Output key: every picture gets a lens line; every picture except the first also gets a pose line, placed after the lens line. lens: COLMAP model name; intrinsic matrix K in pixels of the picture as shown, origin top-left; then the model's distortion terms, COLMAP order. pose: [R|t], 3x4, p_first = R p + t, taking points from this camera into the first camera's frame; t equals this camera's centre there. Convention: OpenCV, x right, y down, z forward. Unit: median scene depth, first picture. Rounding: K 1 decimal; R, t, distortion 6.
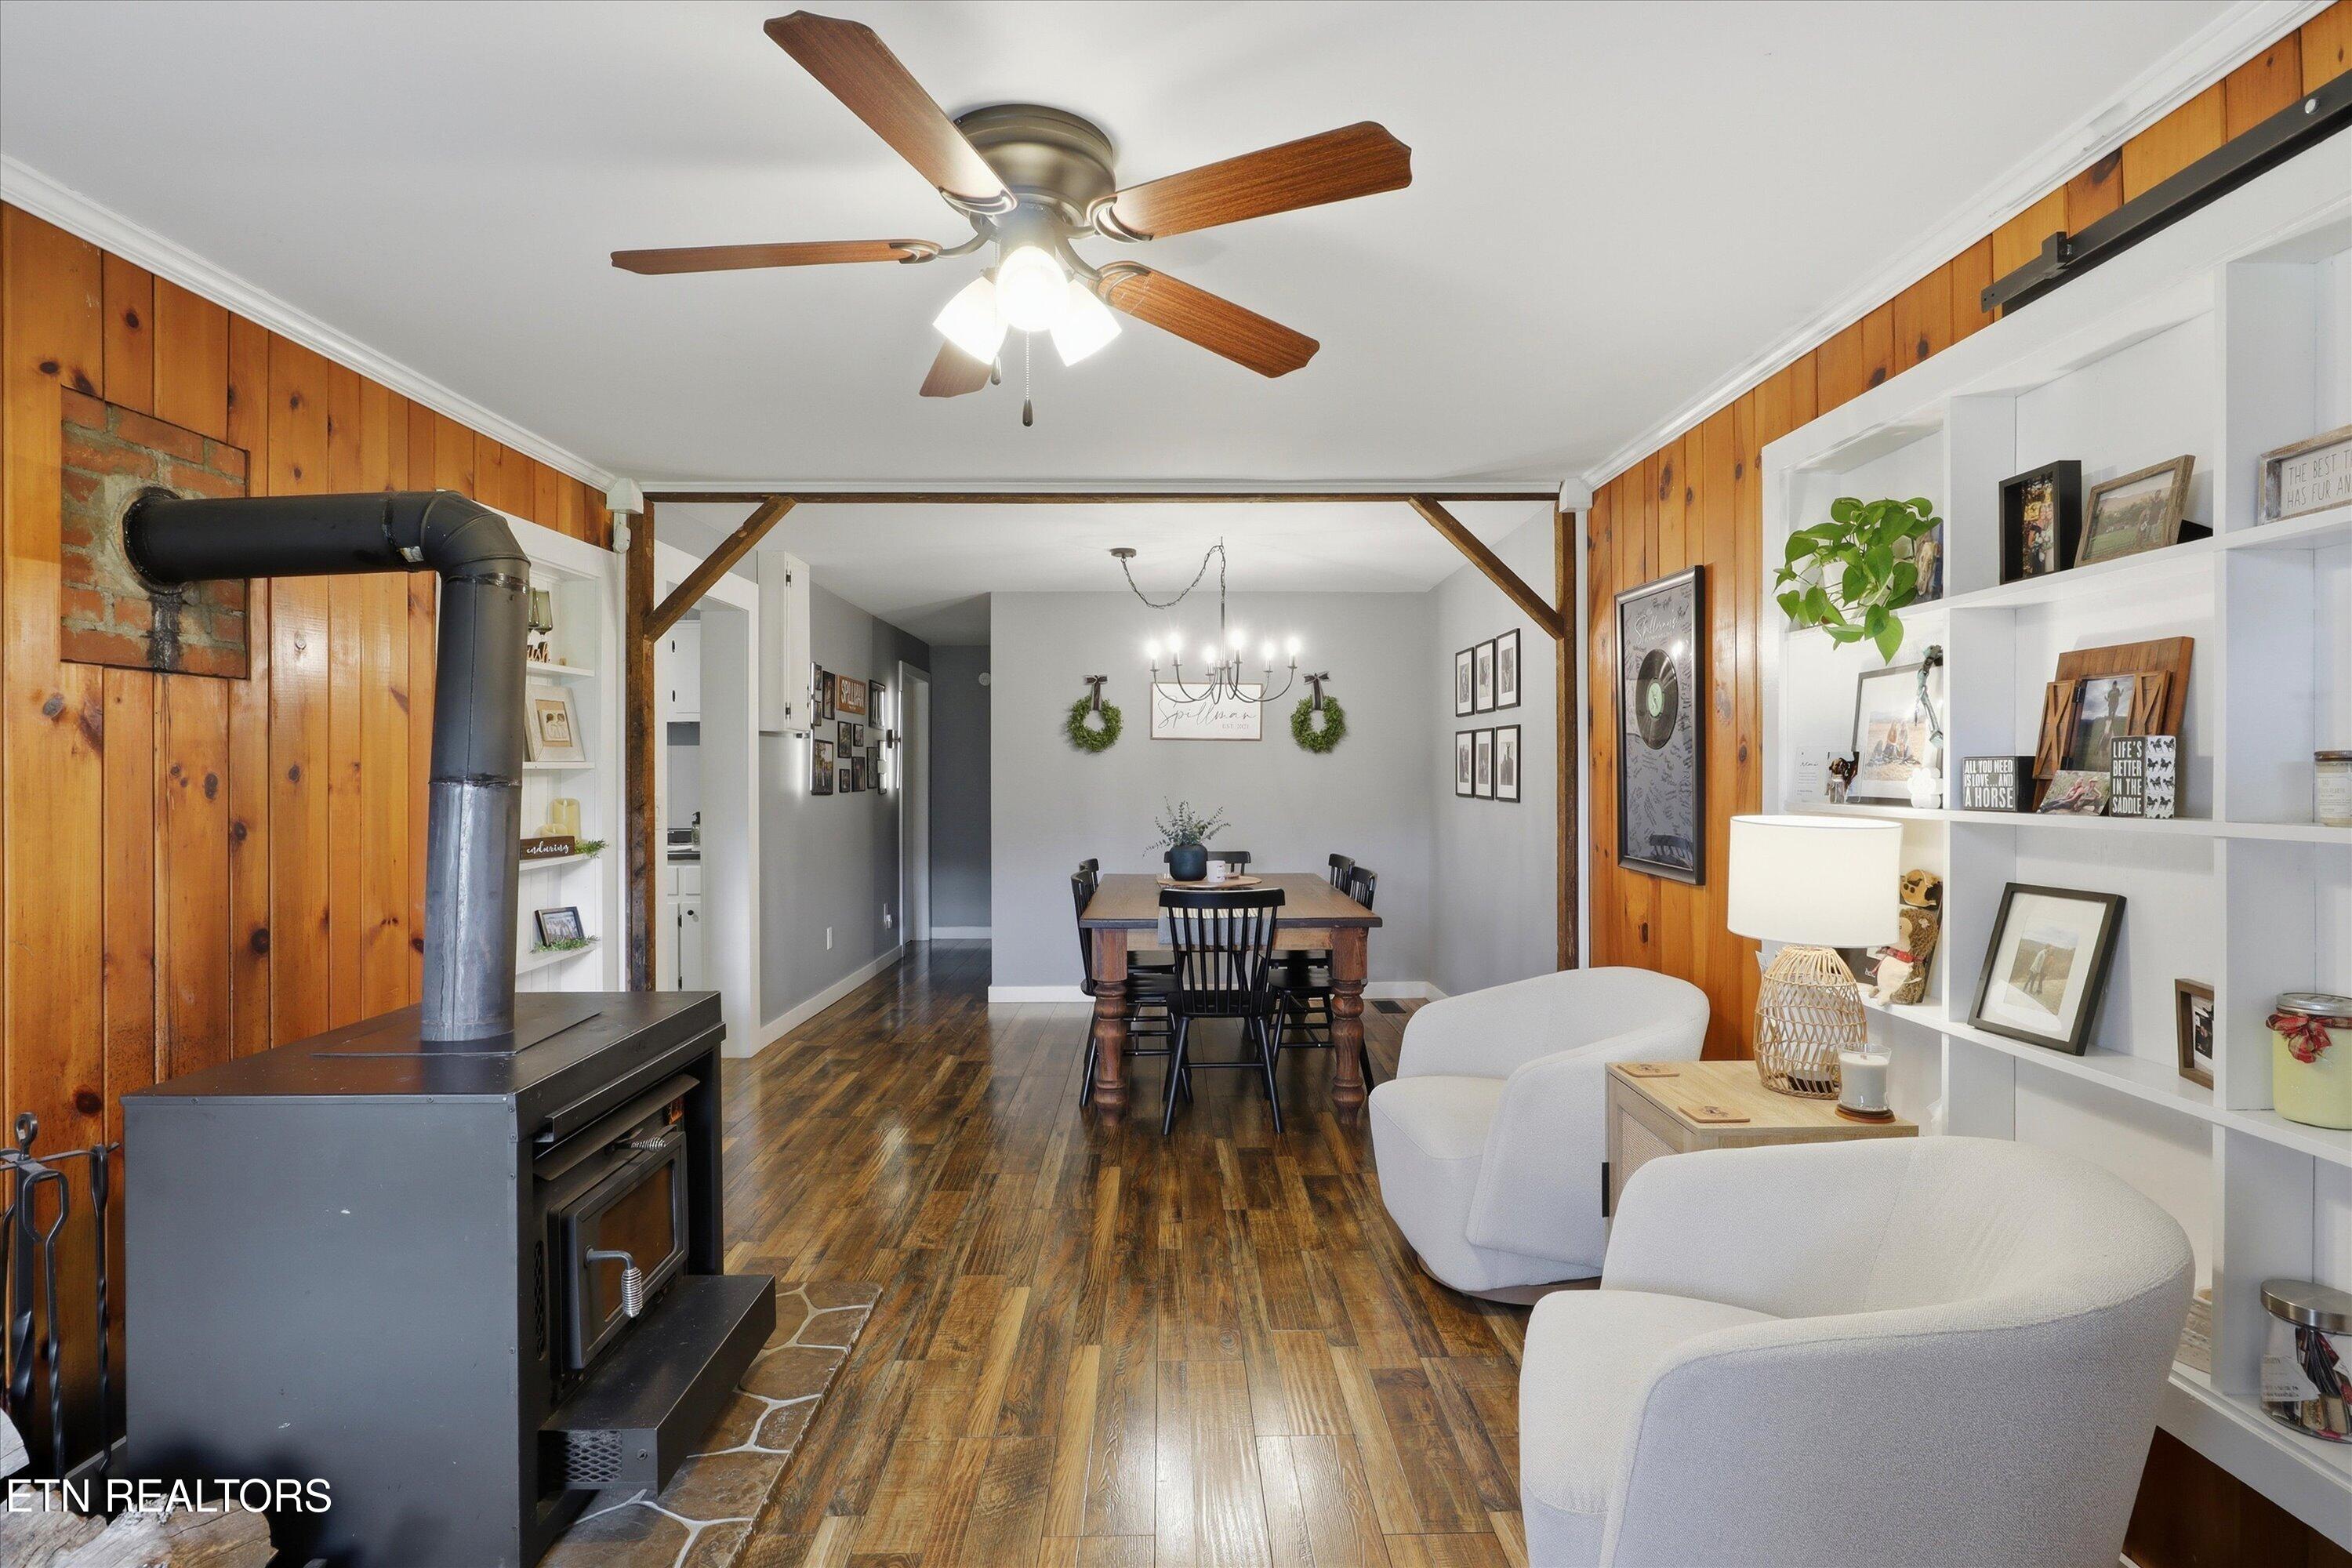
lens RADIAL K [[1185.7, 0, 1166.1], [0, 1185.7, 775.0], [0, 0, 1]] dist [-0.016947, 0.002336]
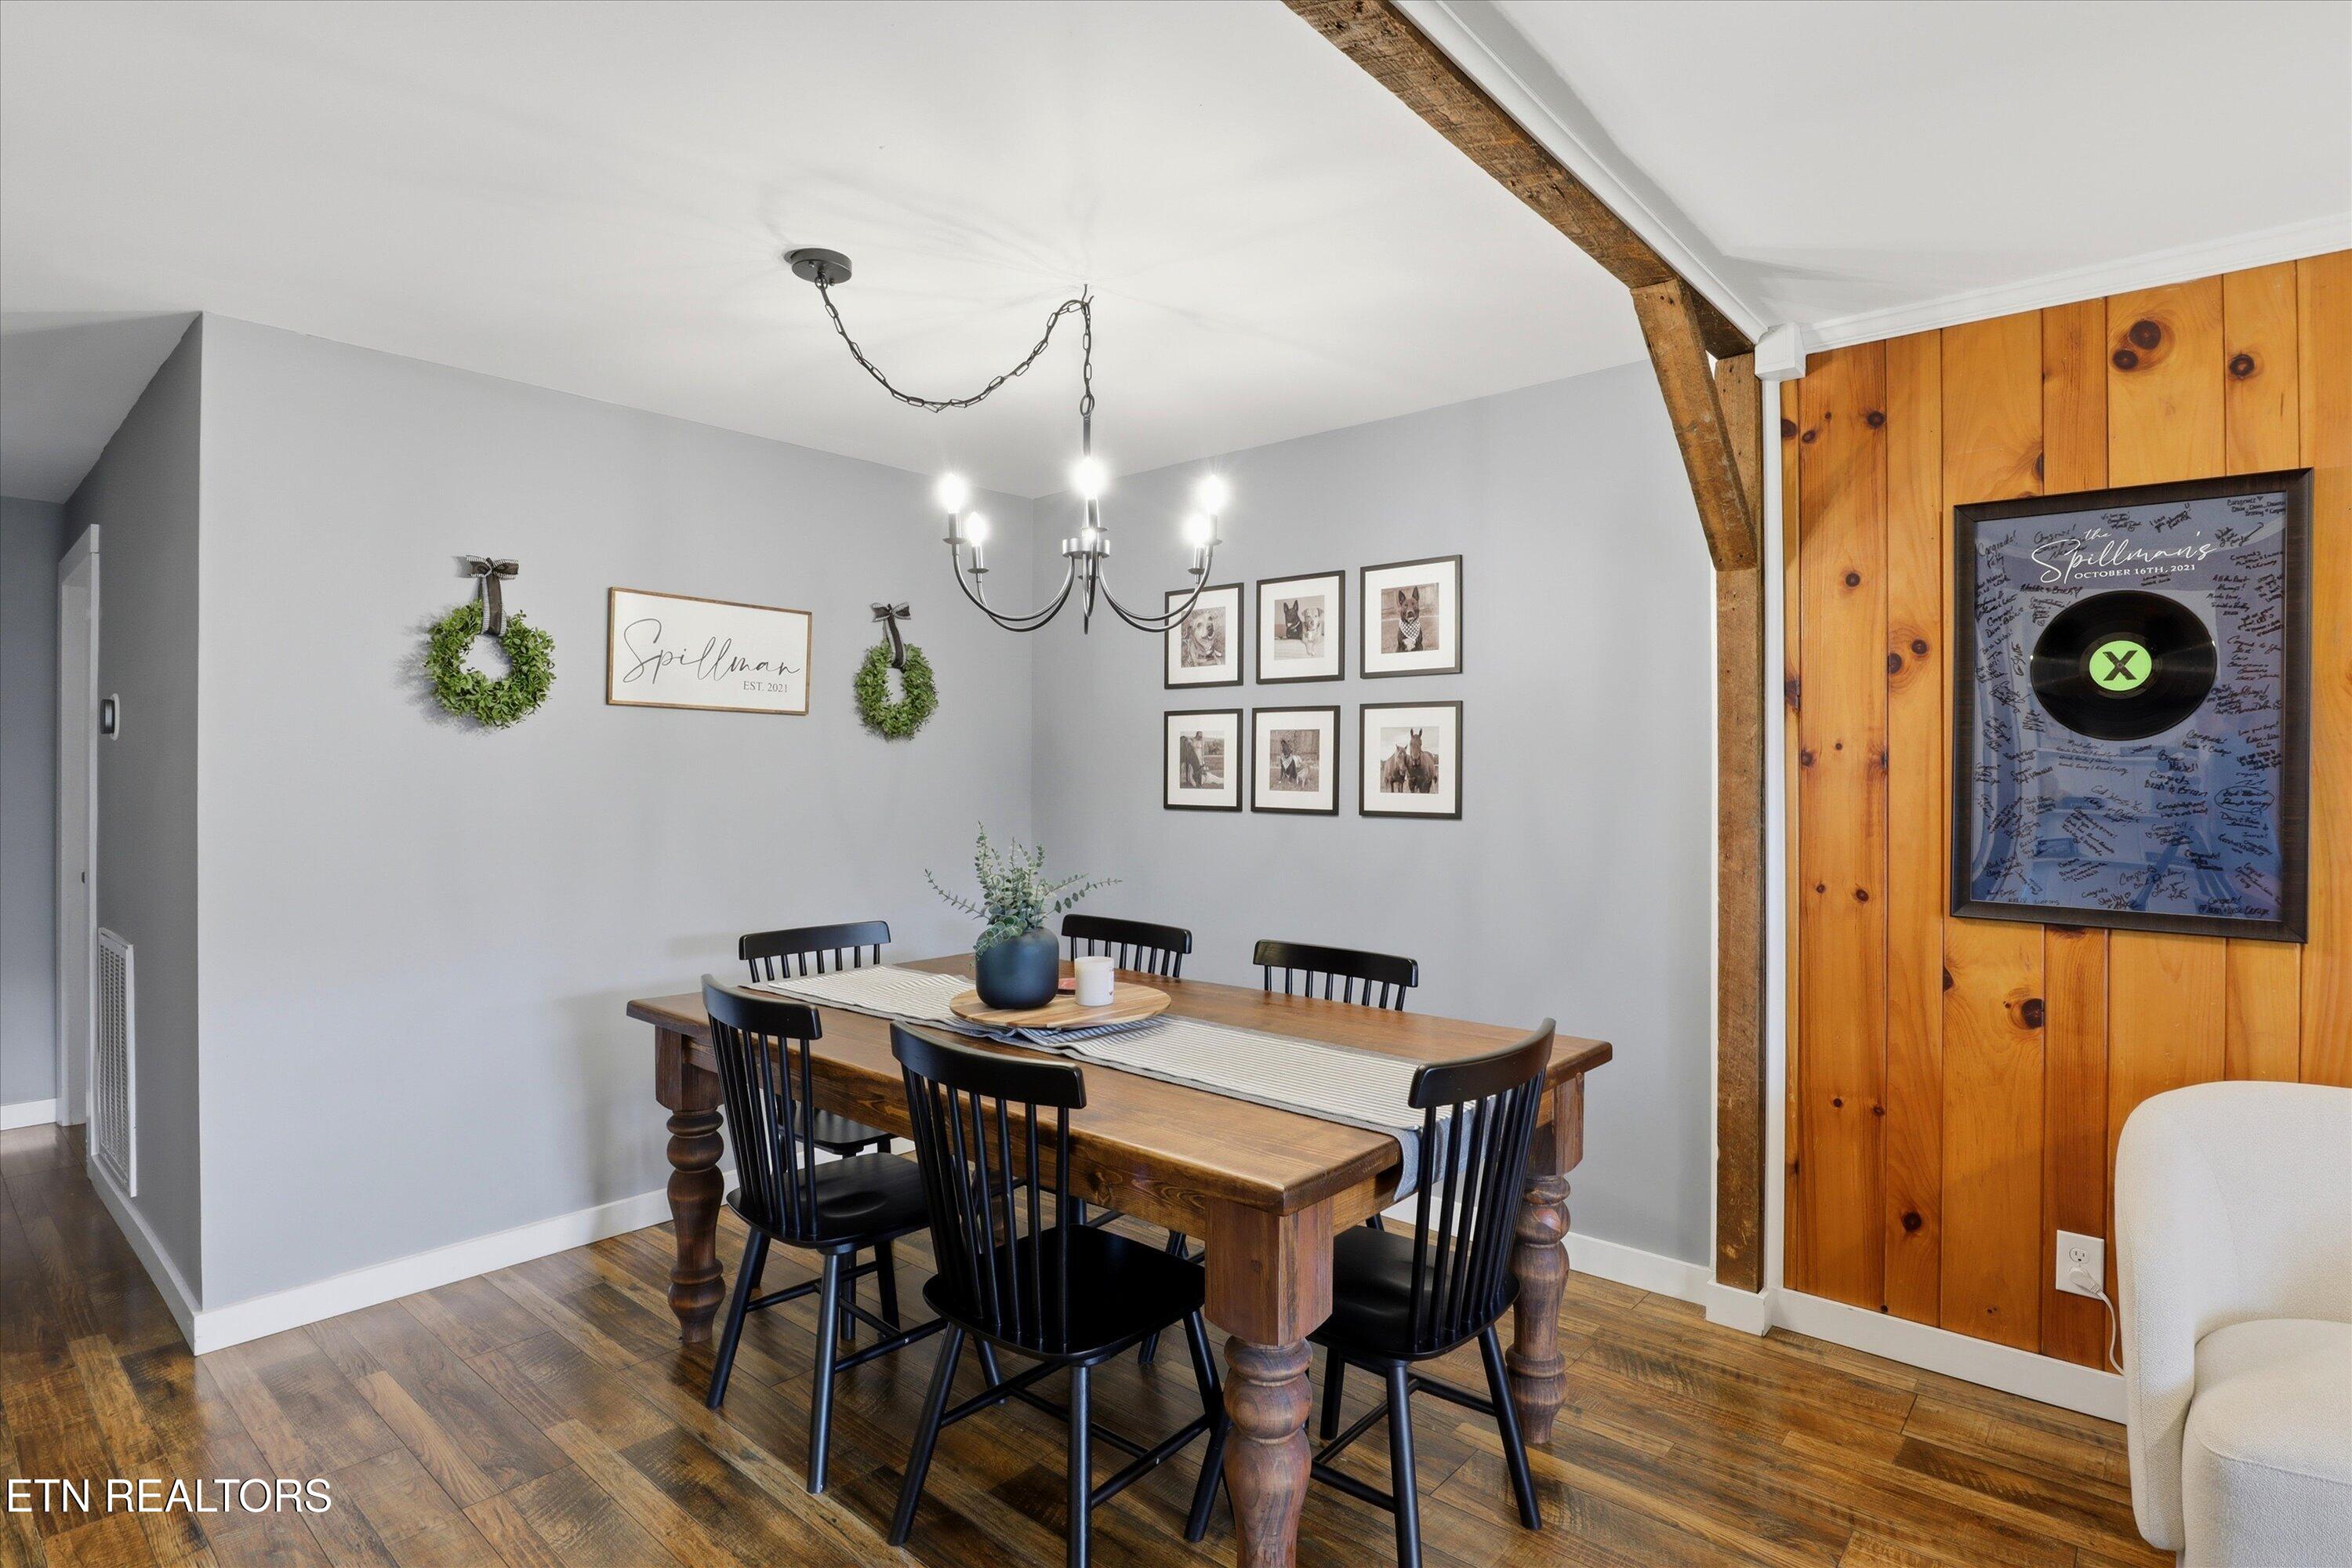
lens RADIAL K [[1185.7, 0, 1157.0], [0, 1185.7, 777.7], [0, 0, 1]] dist [-0.016947, 0.002336]
pose [[0.661969, -0.001903, 0.749529, -0.605769], [-0.000556, 0.999995, 0.003030, -0.003894], [-0.749531, -0.002422, 0.661965, 1.348274]]
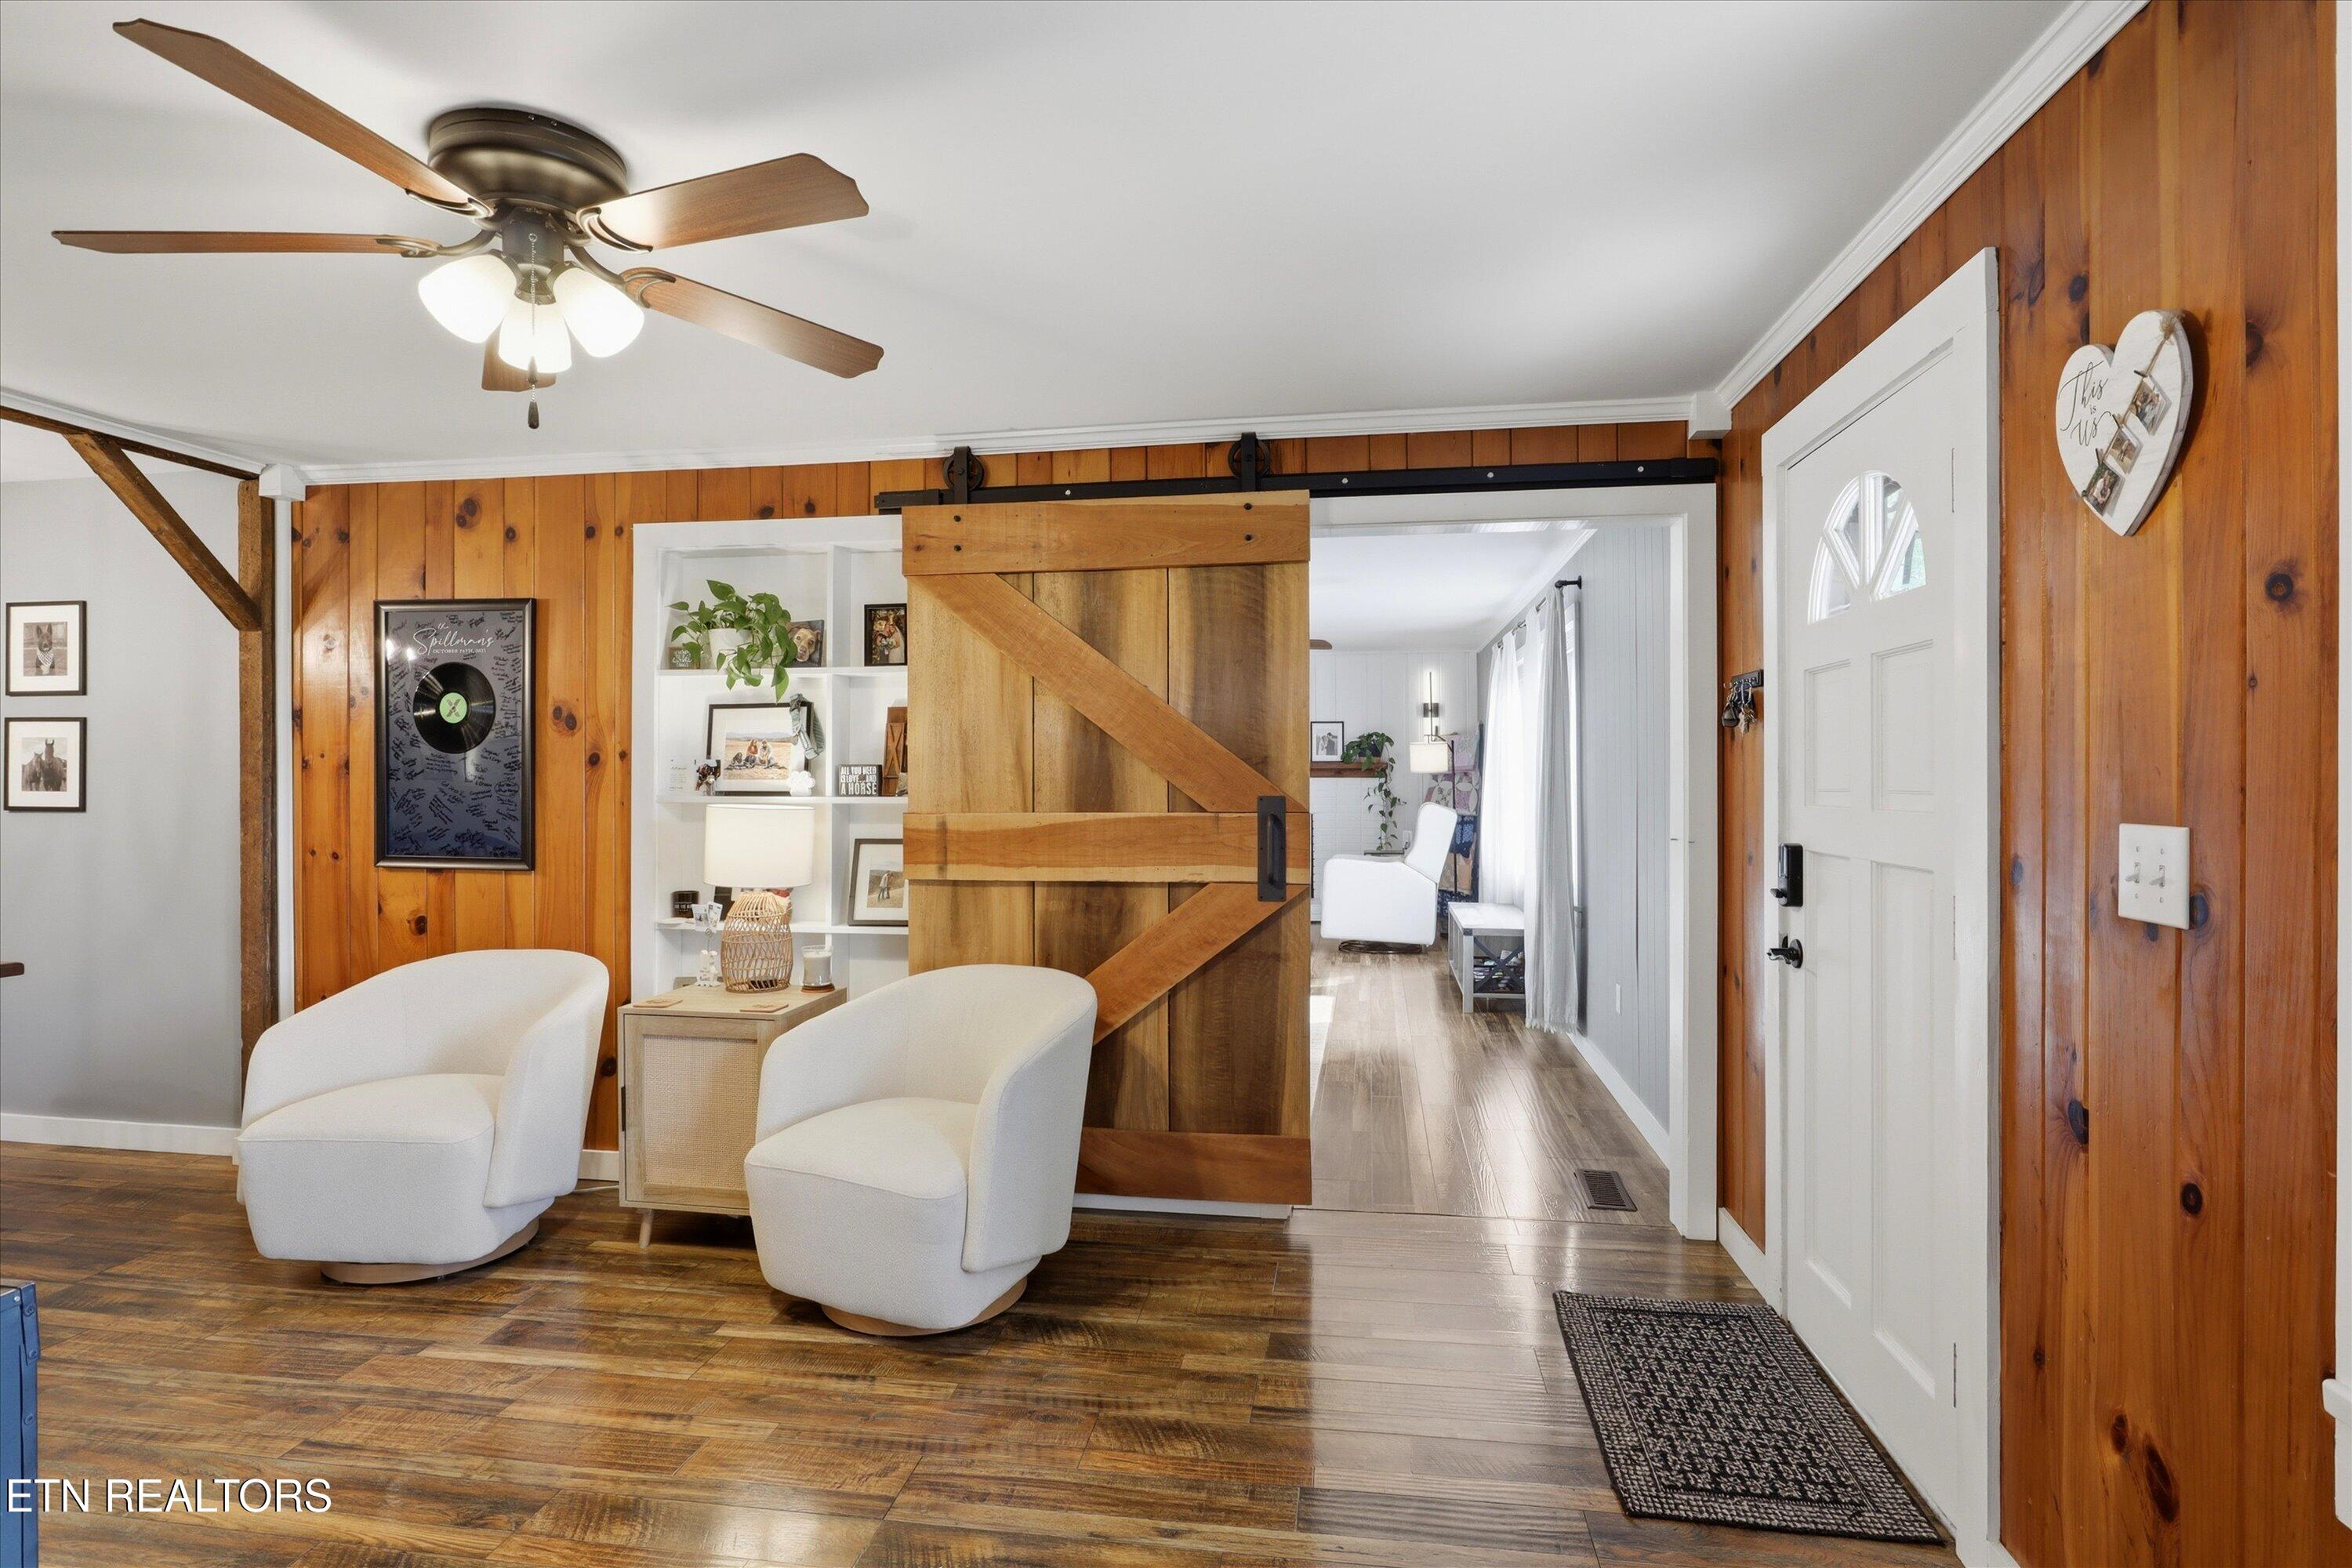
lens RADIAL K [[1185.7, 0, 1194.6], [0, 1185.7, 775.0], [0, 0, 1]] dist [-0.016947, 0.002336]
pose [[0.150577, 0.000897, 0.988598, -0.768941], [0.003709, 0.999992, -0.001472, 0.003084], [-0.988591, 0.003889, 0.150572, 0.215878]]
